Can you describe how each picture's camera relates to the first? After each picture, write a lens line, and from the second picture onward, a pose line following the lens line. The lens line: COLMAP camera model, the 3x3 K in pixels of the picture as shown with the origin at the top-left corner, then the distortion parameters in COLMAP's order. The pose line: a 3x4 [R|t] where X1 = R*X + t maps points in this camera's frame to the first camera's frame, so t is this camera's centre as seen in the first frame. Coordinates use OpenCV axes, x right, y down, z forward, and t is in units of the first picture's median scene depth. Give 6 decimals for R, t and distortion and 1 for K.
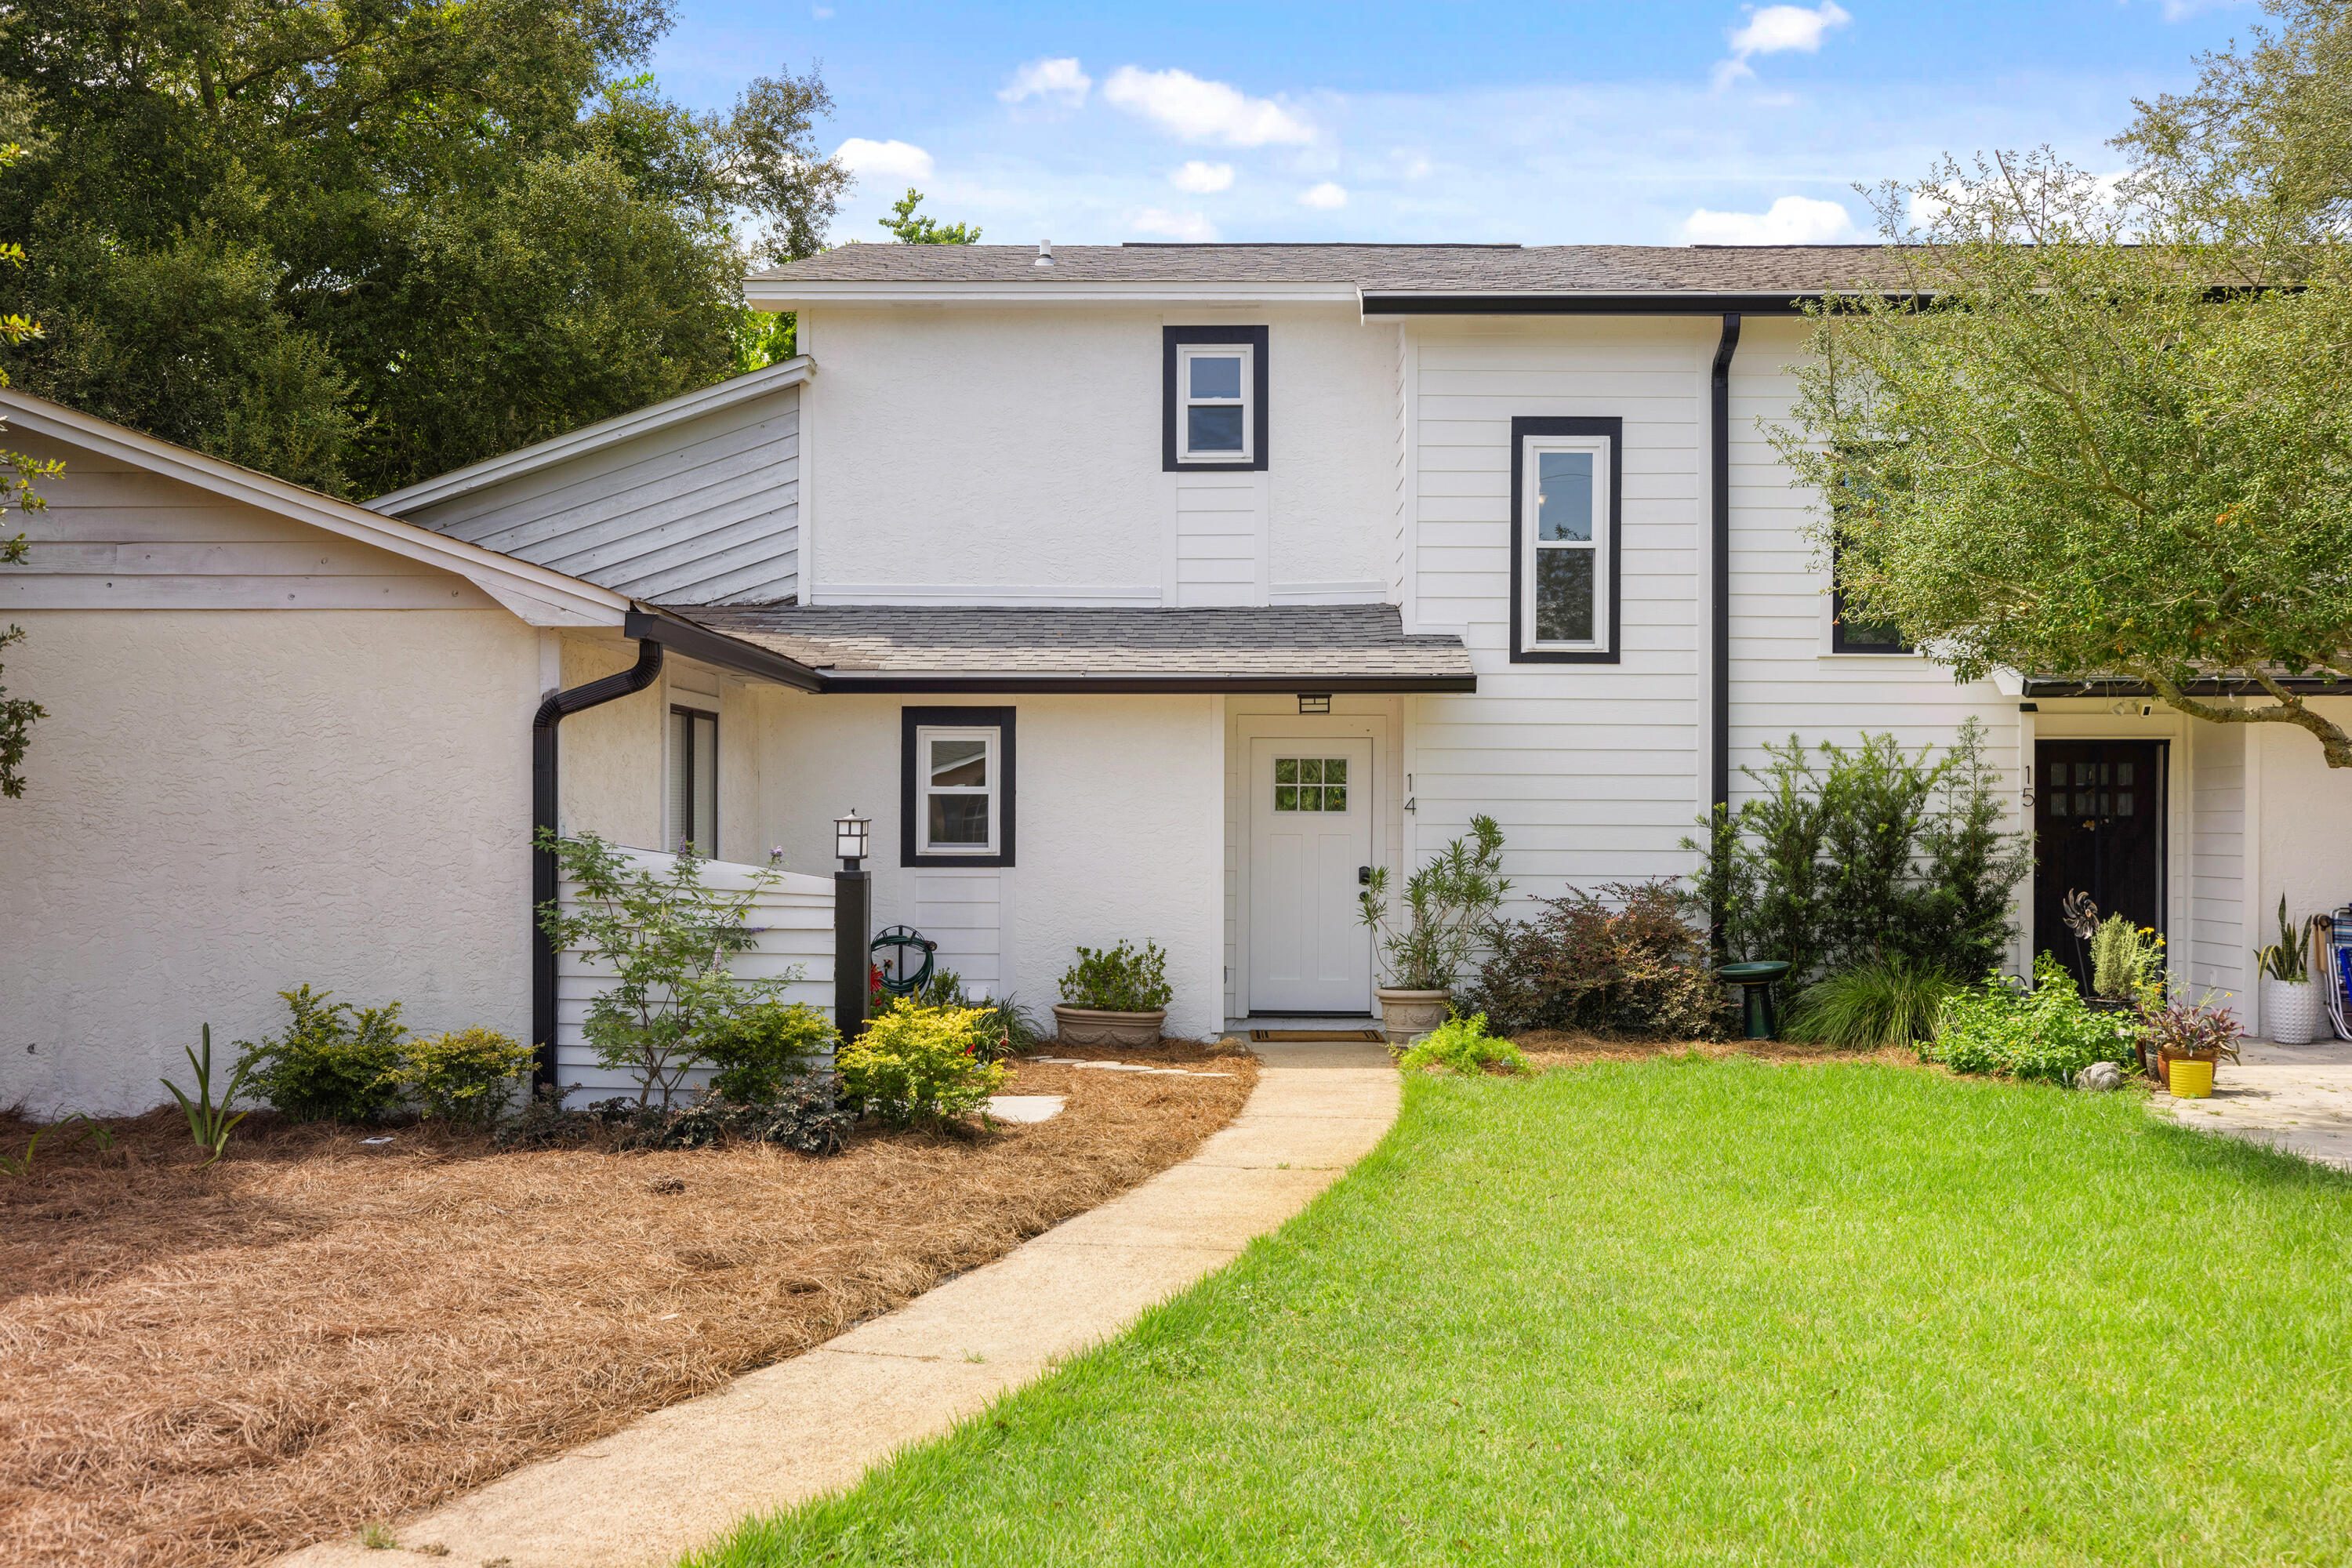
lens RADIAL K [[2215.7, 0, 1178.7], [0, 2215.7, 775.1], [0, 0, 1]] dist [0.014799, 0.000000]
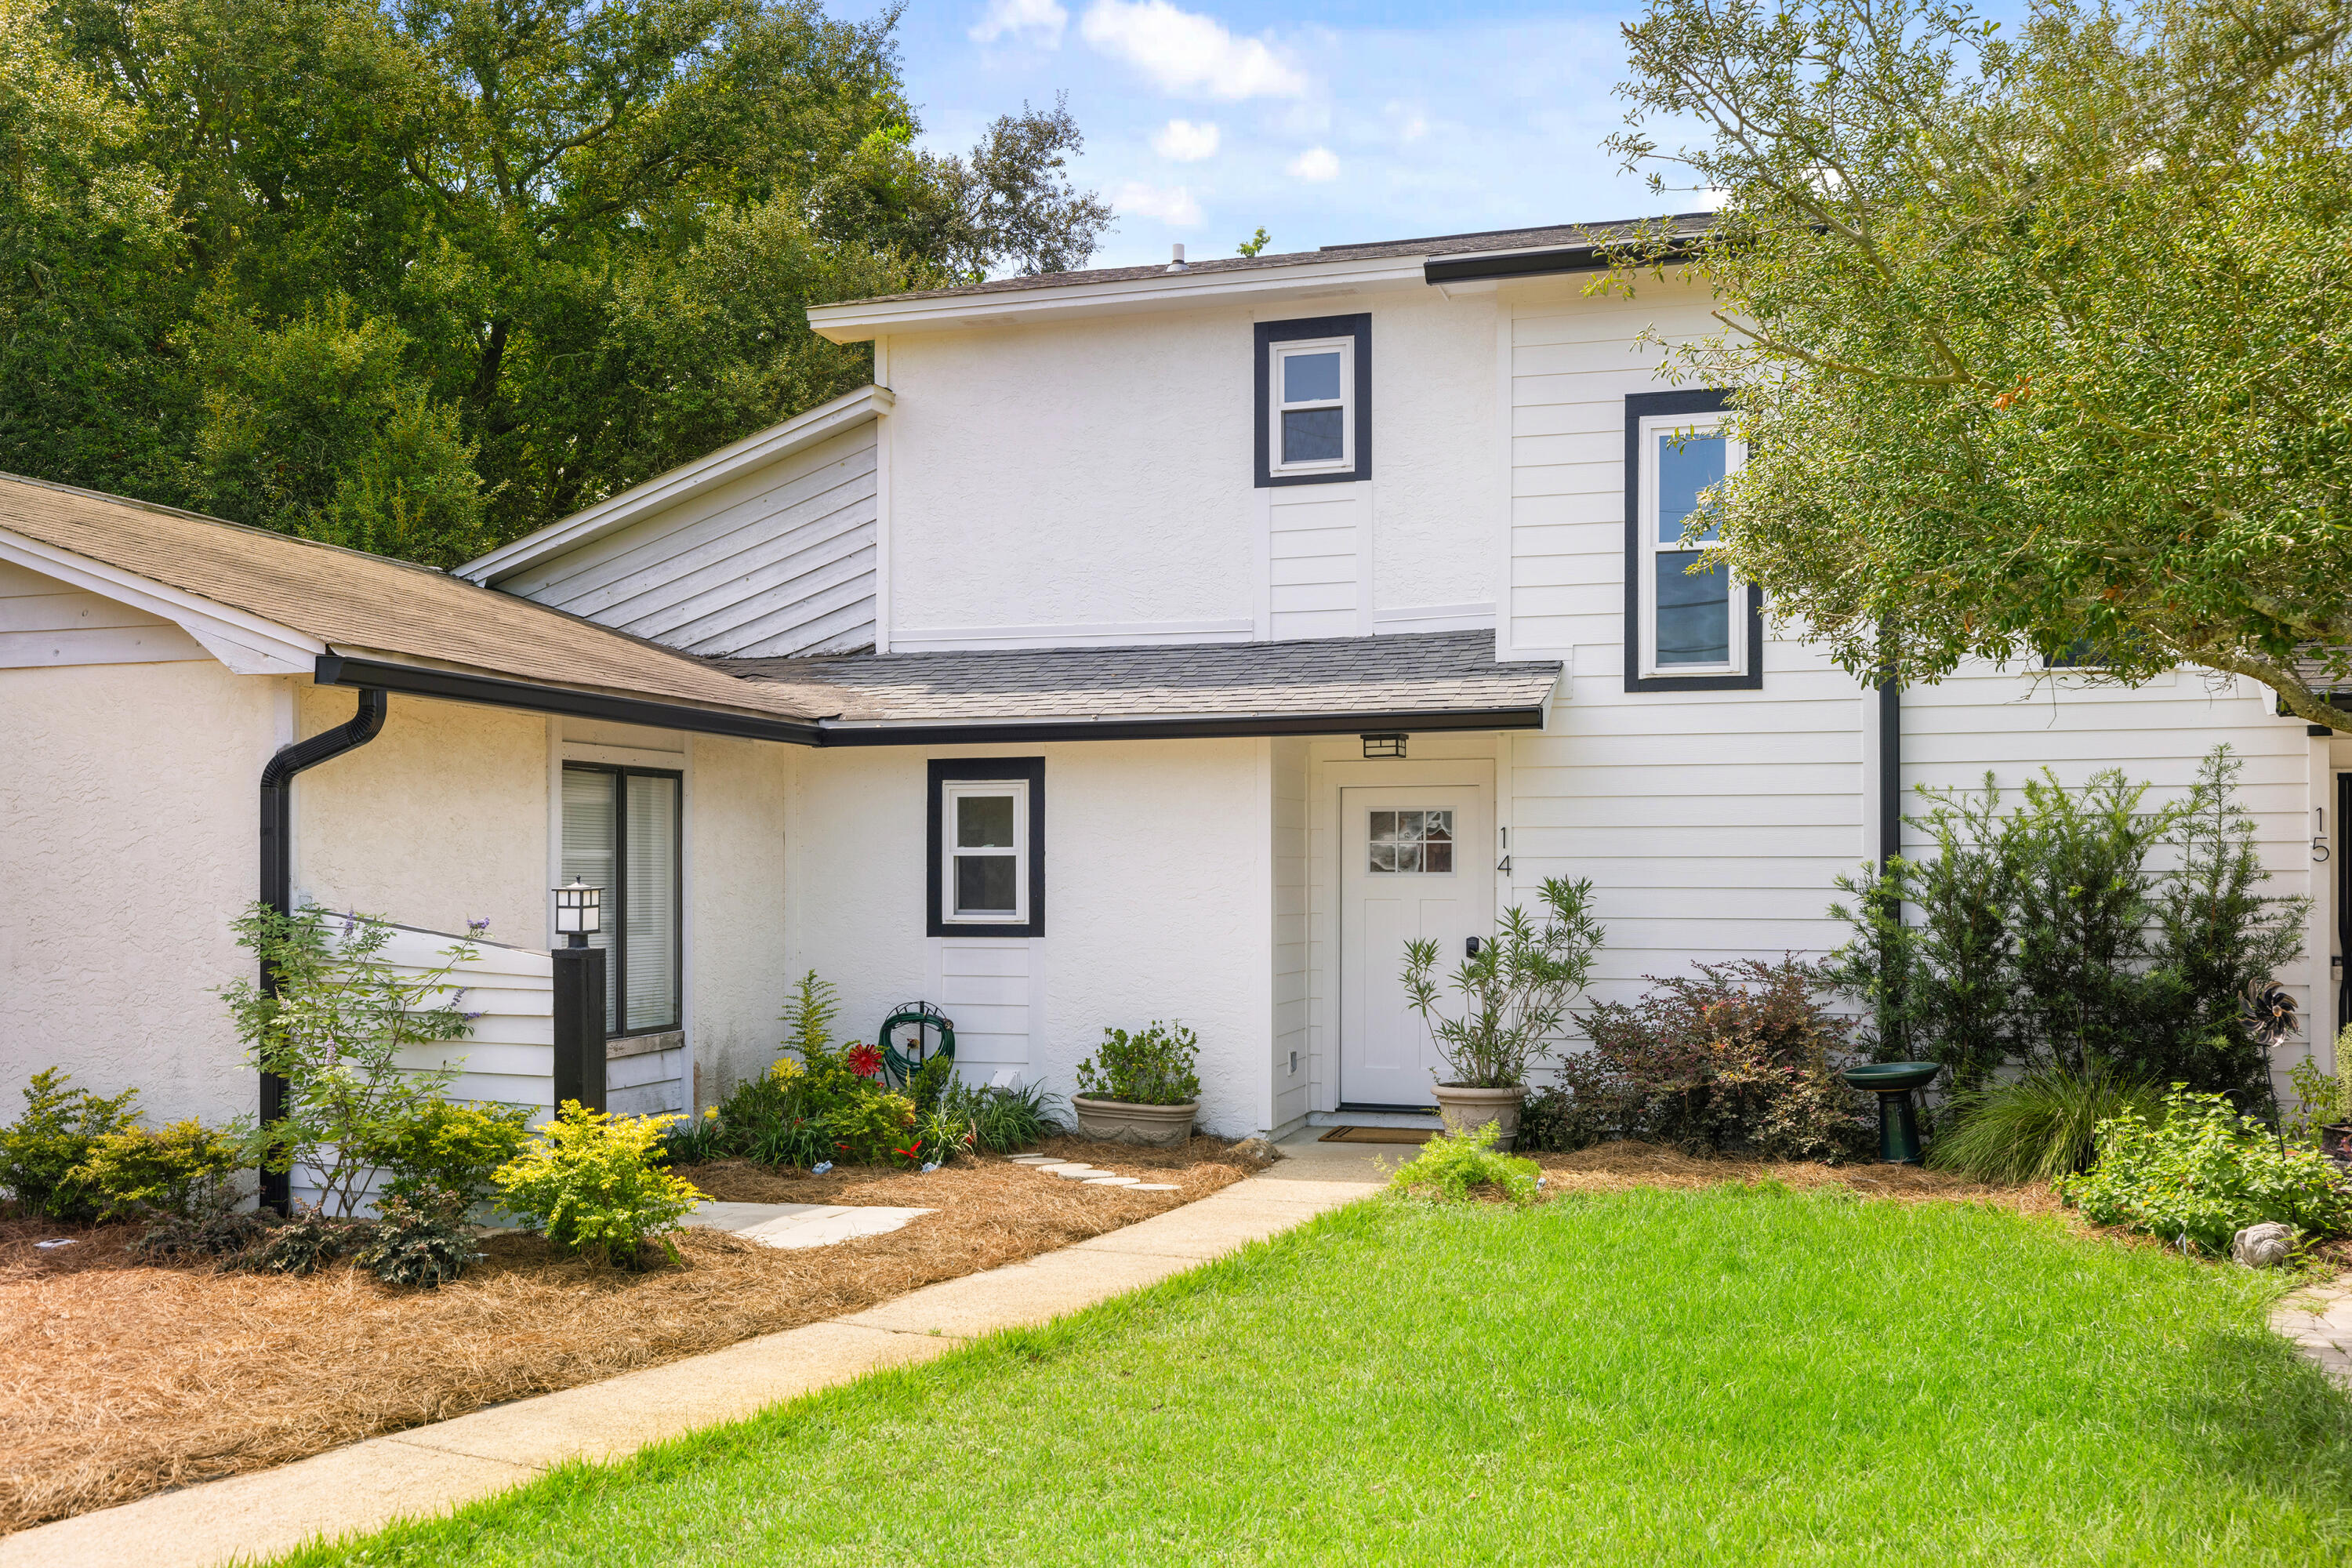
lens RADIAL K [[2139.4, 0, 1172.5], [0, 2139.4, 809.8], [0, 0, 1]] dist [0.015985, 0.000000]
pose [[0.956885, -0.013519, -0.290153, 0.224886], [0.010338, 0.999869, -0.012494, 0.001615], [0.290284, 0.008956, 0.956899, 0.191674]]
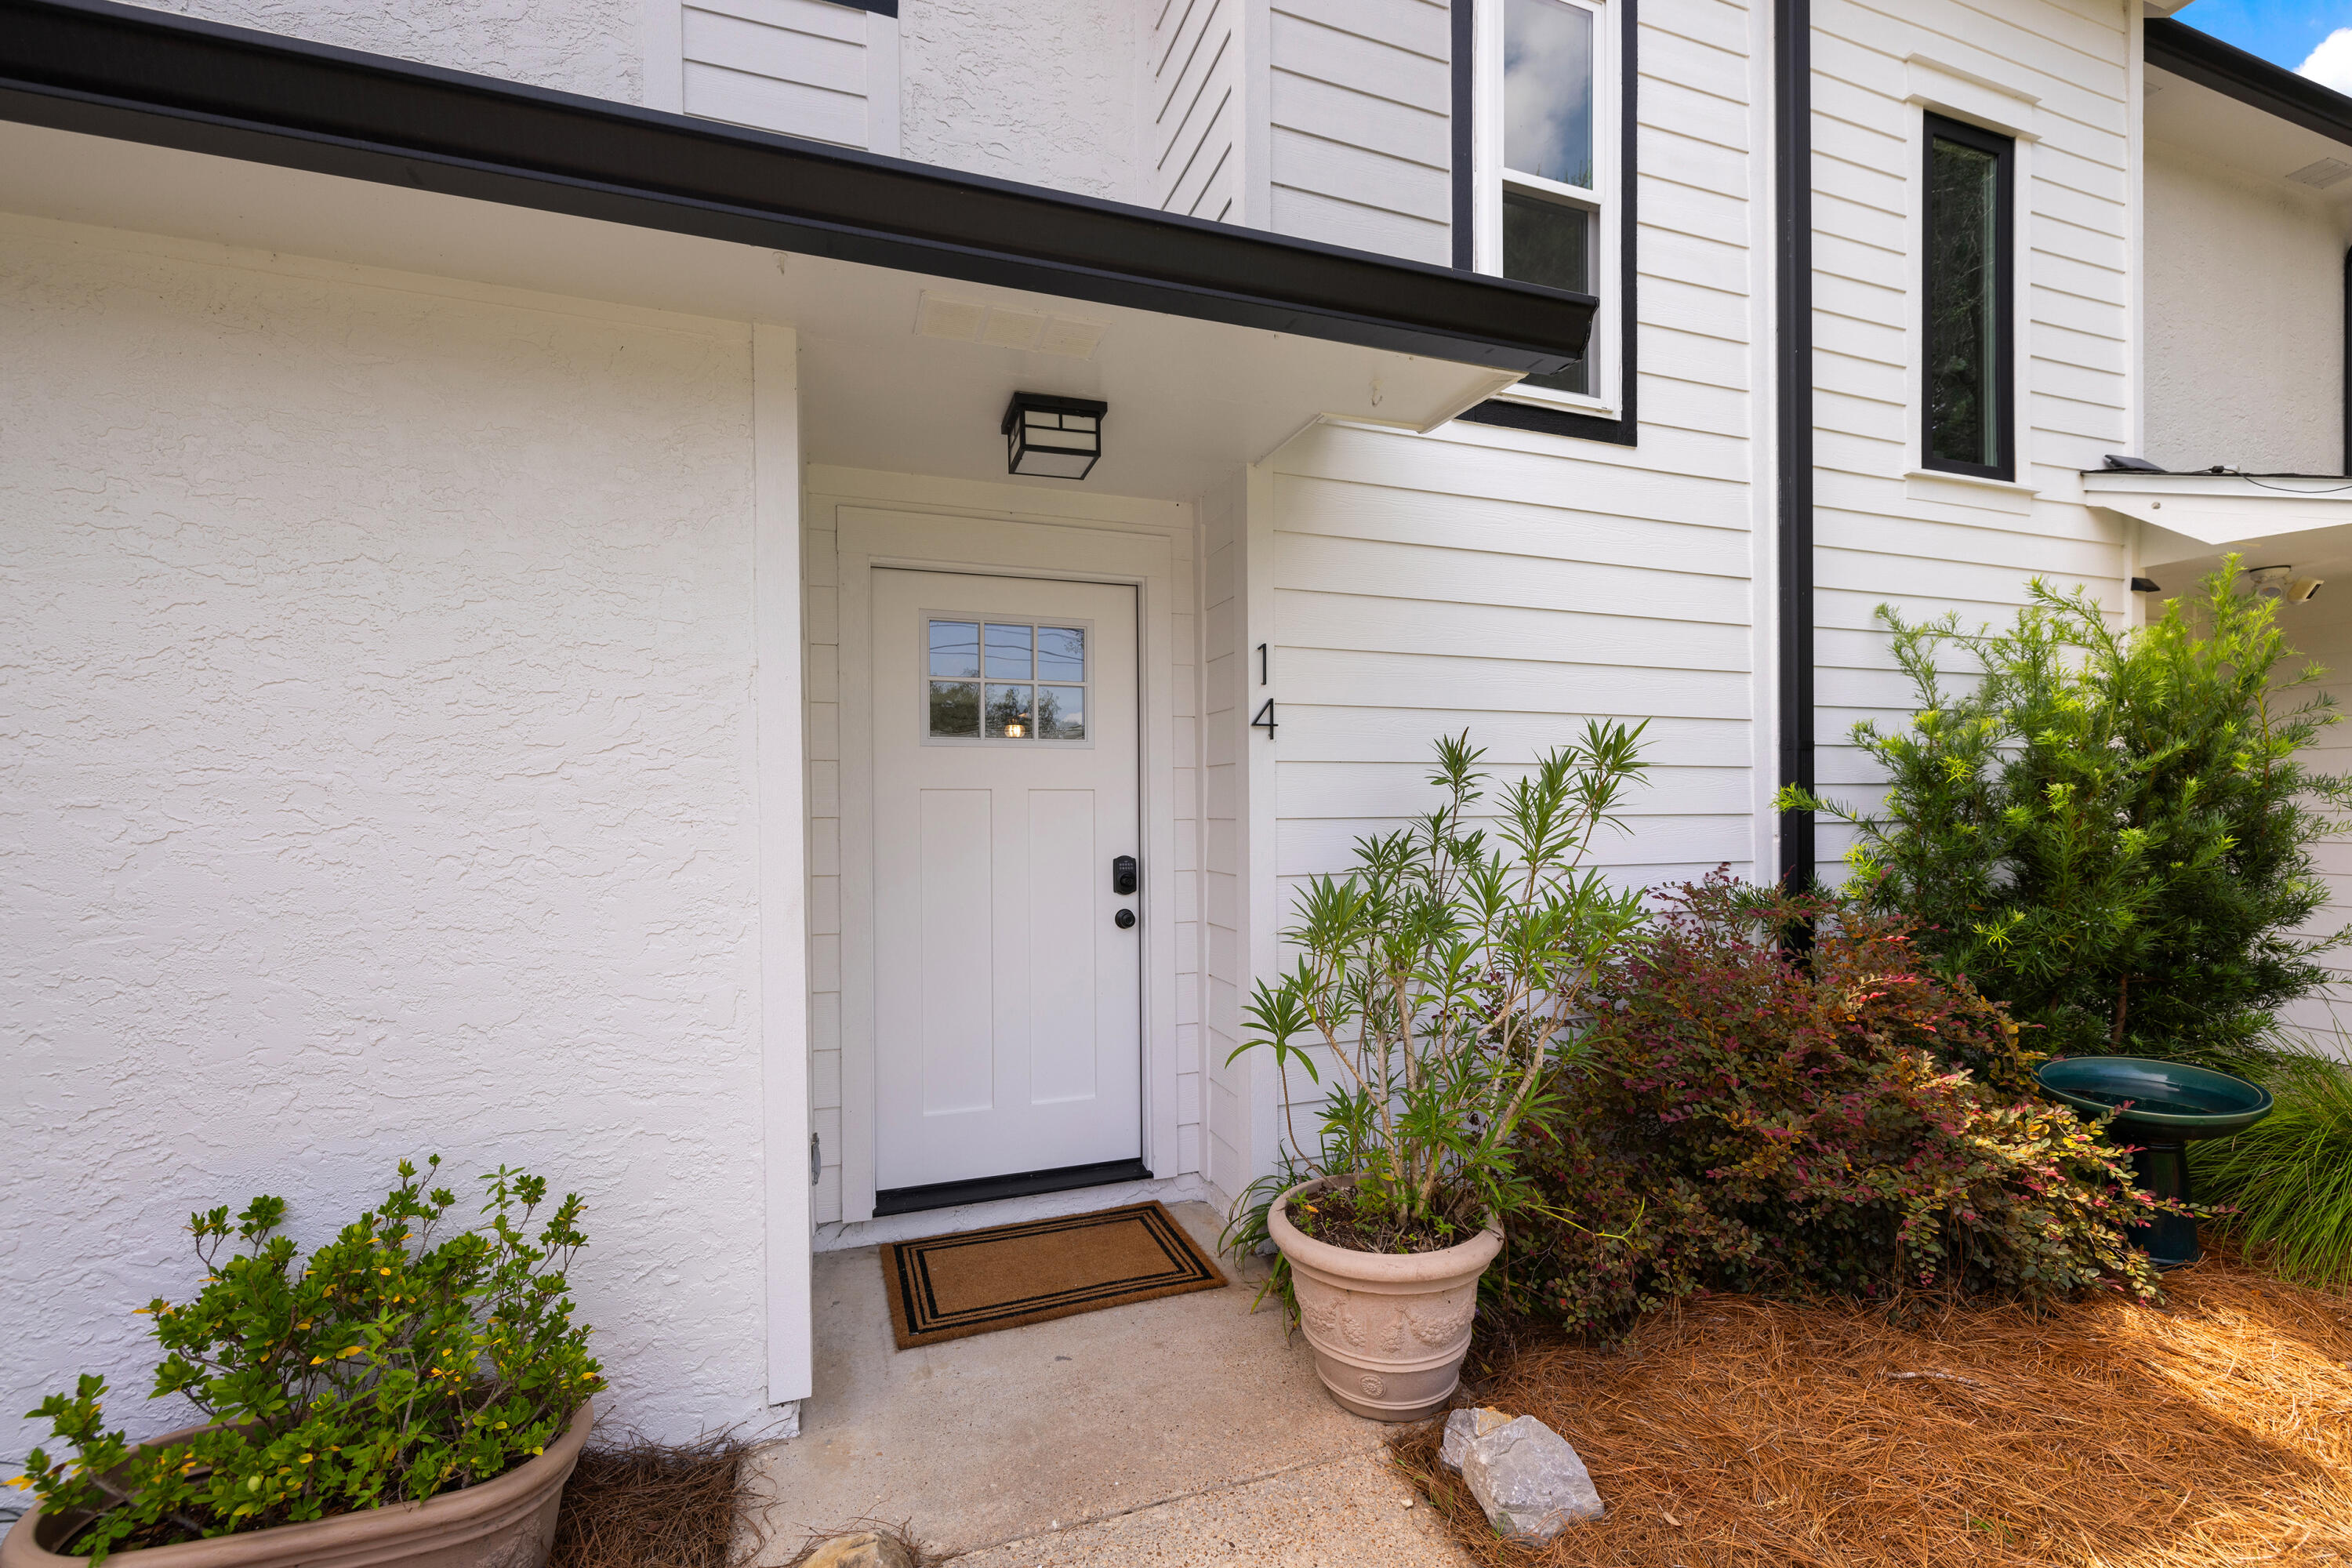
lens RADIAL K [[992.9, 0, 1174.6], [0, 992.9, 803.6], [0, 0, 1]] dist [0.000412, 0.000445]
pose [[0.935776, -0.008596, 0.352490, 0.019759], [0.002857, 0.999855, 0.016796, 0.027830], [-0.352584, -0.014711, 0.935665, 0.843827]]
